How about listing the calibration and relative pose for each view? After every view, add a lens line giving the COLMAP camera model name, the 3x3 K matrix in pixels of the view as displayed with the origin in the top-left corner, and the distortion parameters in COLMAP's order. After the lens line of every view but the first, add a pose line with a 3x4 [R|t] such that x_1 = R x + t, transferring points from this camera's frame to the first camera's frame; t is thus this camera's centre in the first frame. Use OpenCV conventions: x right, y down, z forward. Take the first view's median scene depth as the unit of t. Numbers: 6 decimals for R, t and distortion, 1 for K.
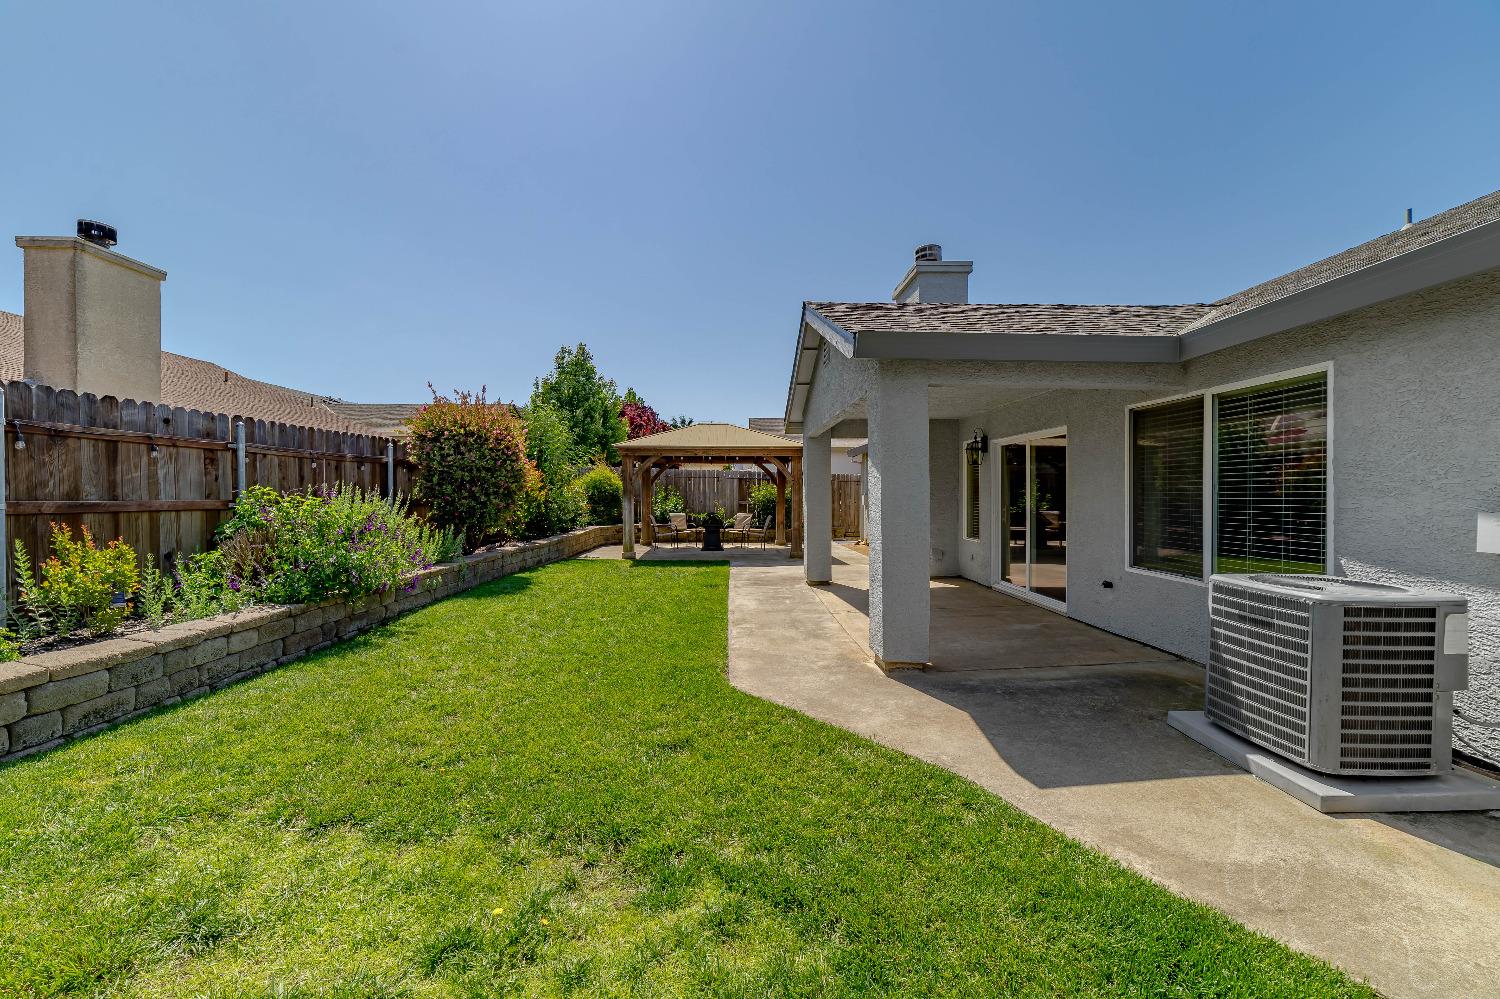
lens RADIAL K [[574.4, 0, 745.3], [0, 574.4, 497.7], [0, 0, 1]] dist [-0.024272, 0.009569]
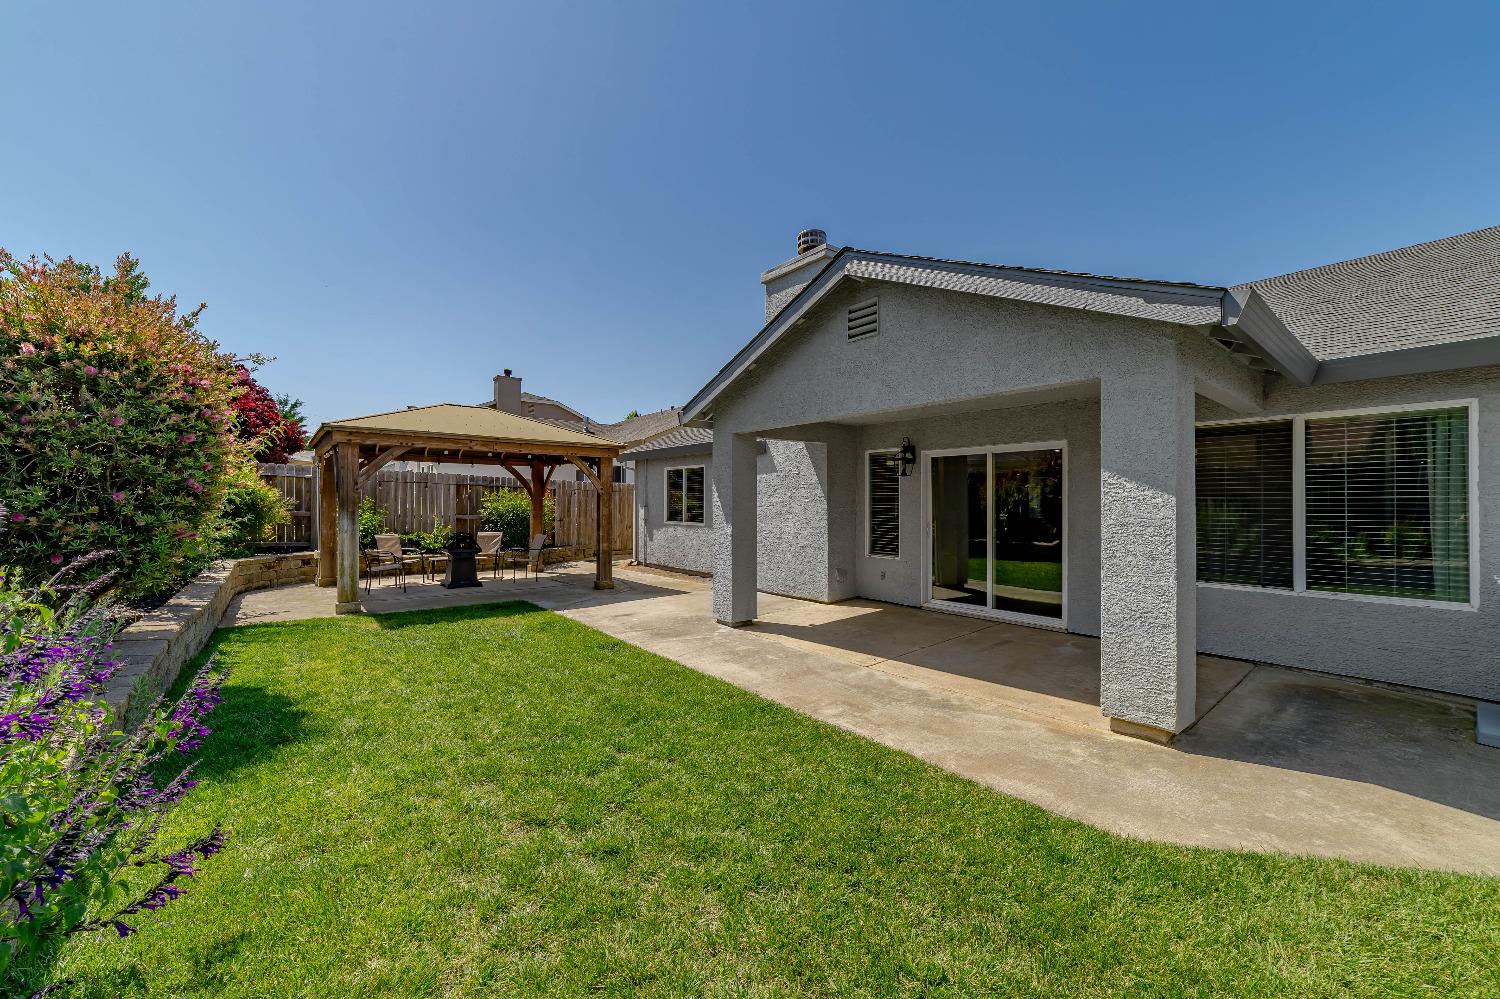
lens RADIAL K [[580.6, 0, 745.5], [0, 580.6, 496.5], [0, 0, 1]] dist [-0.024877, 0.009122]
pose [[0.793795, 0.009368, 0.608114, -0.658054], [0.001526, 0.999848, -0.017394, -0.013832], [-0.608184, 0.014735, 0.793659, 0.723045]]
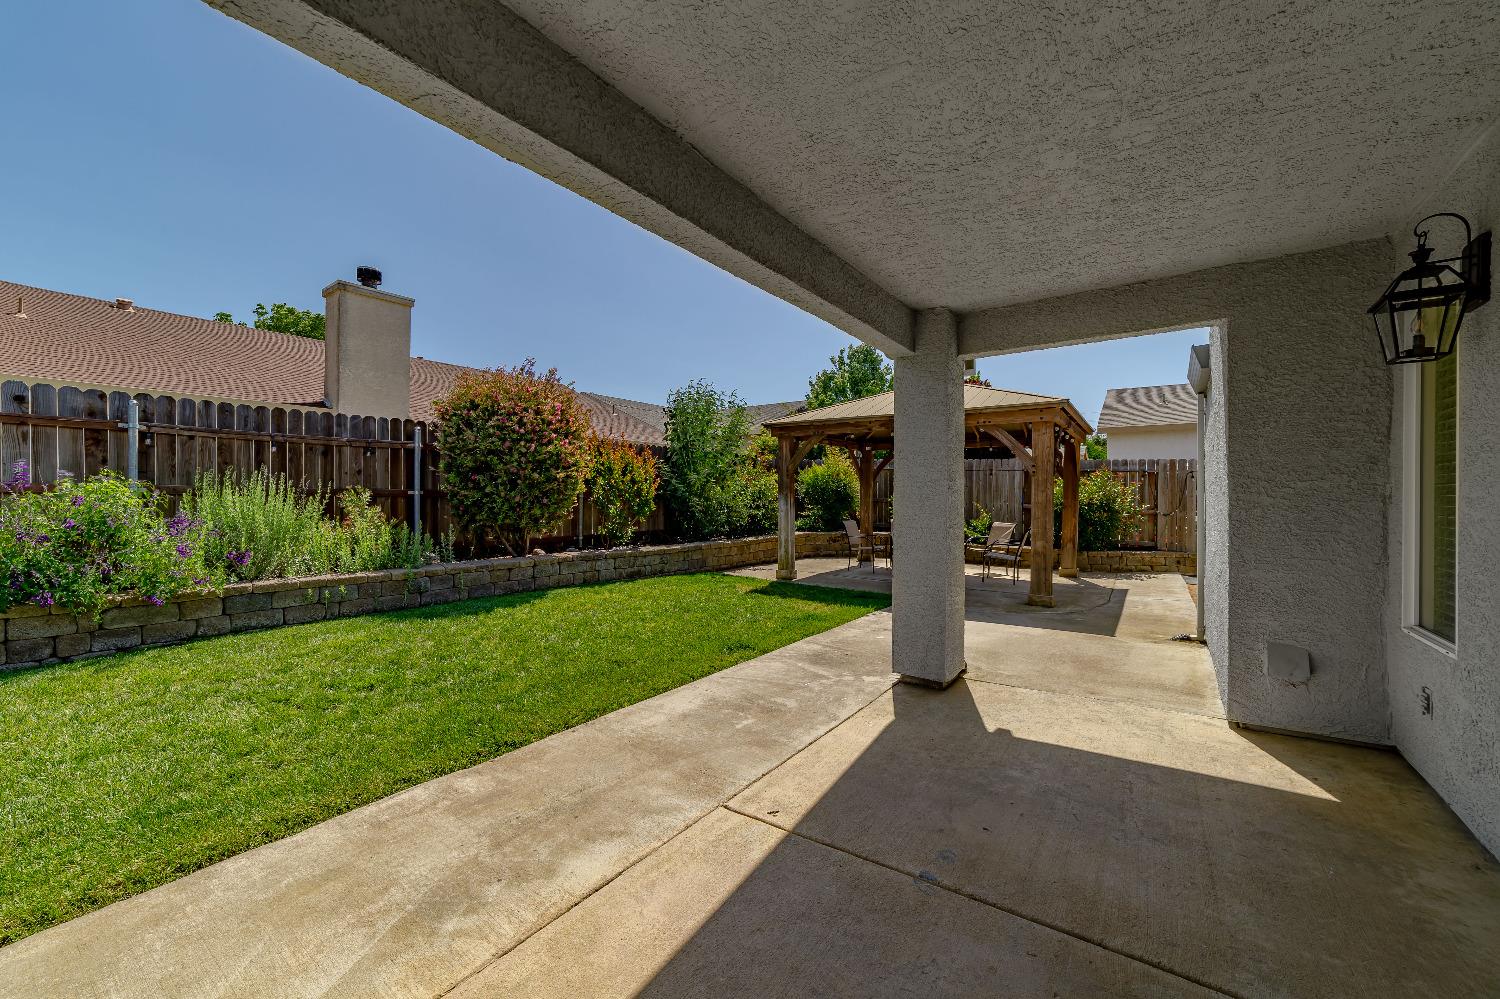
lens RADIAL K [[574.4, 0, 745.3], [0, 574.4, 497.7], [0, 0, 1]] dist [-0.024272, 0.009569]
pose [[0.788961, 0.009776, -0.614365, 0.562328], [-0.014017, 0.999900, -0.002091, 0.016916], [0.614283, 0.010262, 0.789019, 1.079657]]
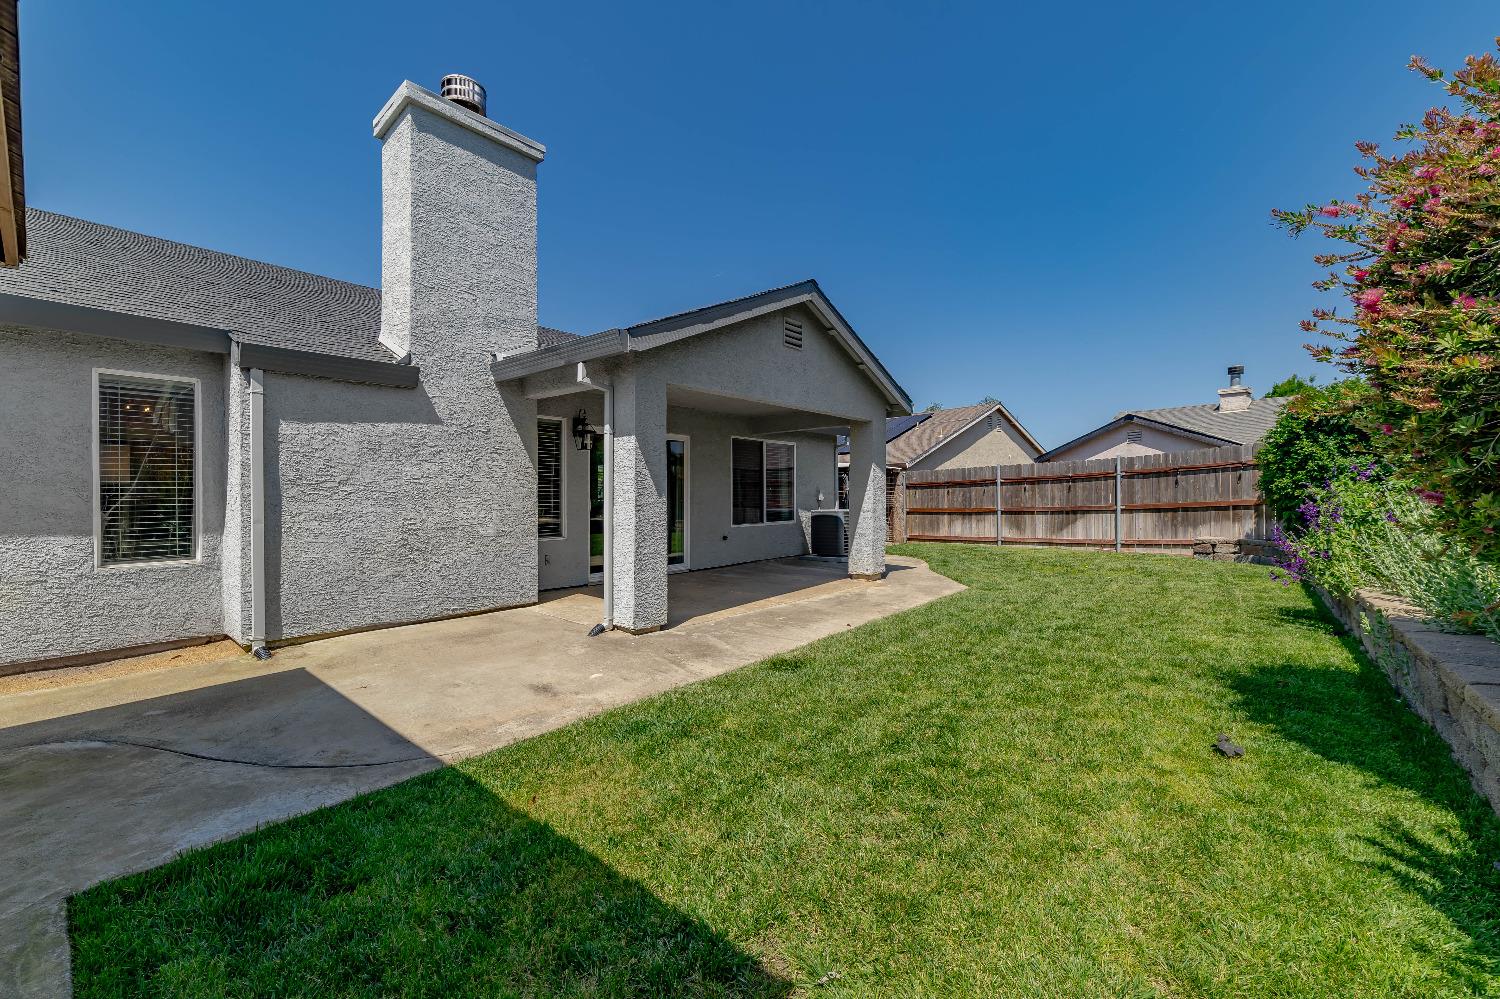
lens RADIAL K [[602.3, 0, 753.1], [0, 602.3, 493.4], [0, 0, 1]] dist [-0.021610, 0.000382]
pose [[-0.753499, 0.007641, 0.657405, -0.709191], [0.012217, 0.999923, 0.002382, 0.020099], [-0.657336, 0.009826, -0.753534, 2.690799]]
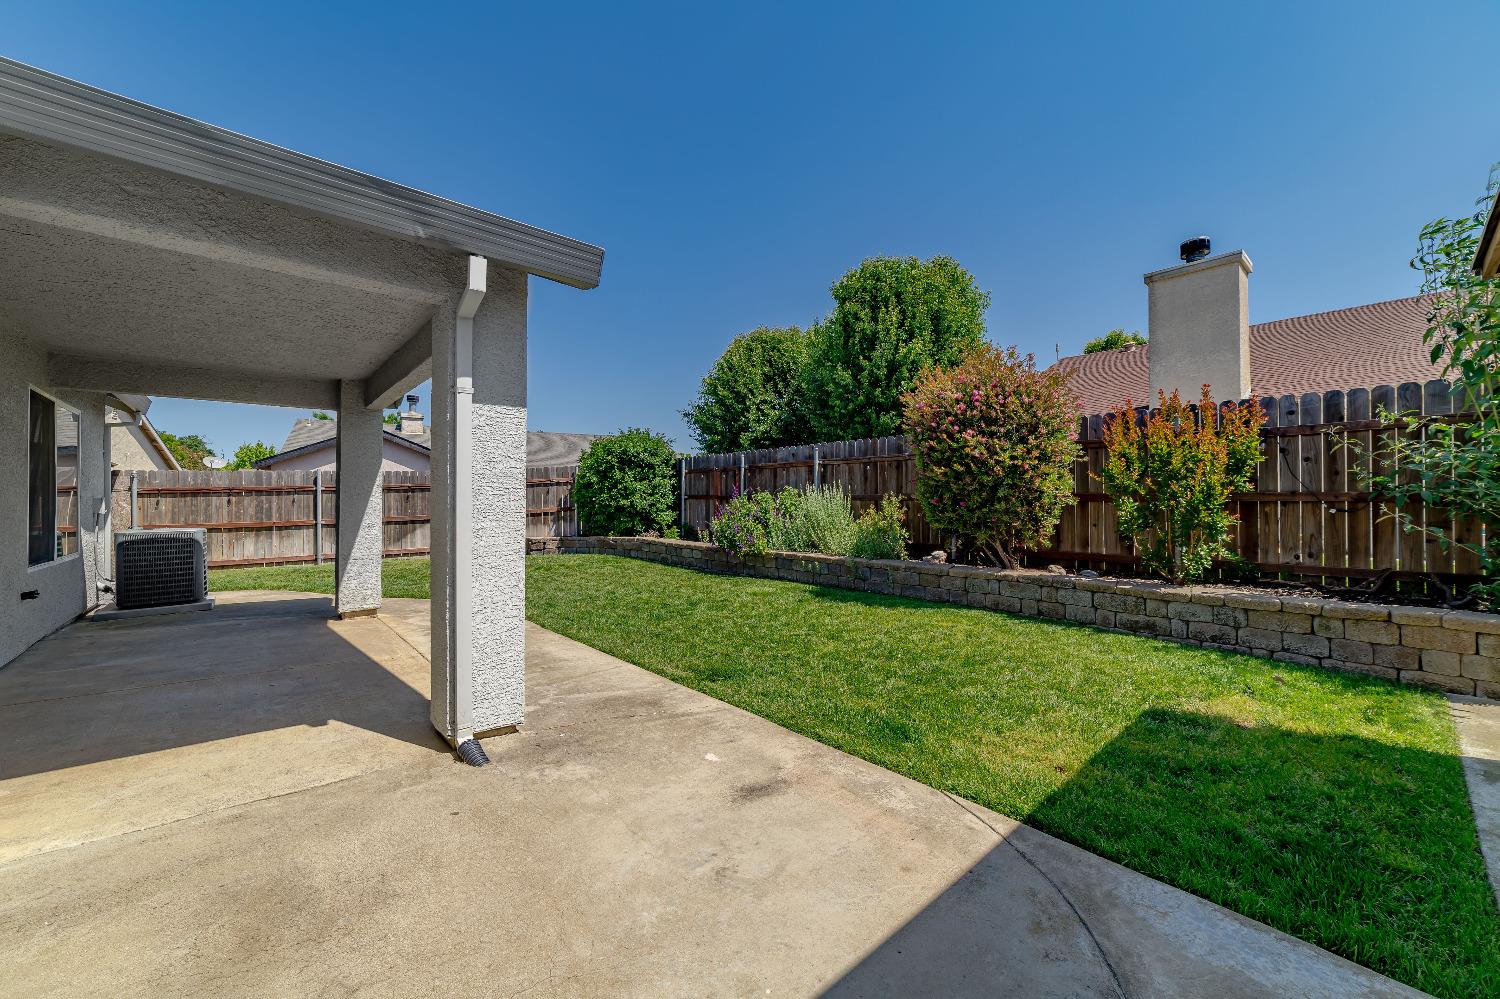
lens RADIAL K [[574.4, 0, 745.3], [0, 574.4, 497.7], [0, 0, 1]] dist [-0.024272, 0.009569]
pose [[-0.767847, 0.000961, -0.640633, 0.432923], [0.000295, 0.999999, 0.001147, 0.014815], [0.640633, 0.000692, -0.767847, 2.661700]]
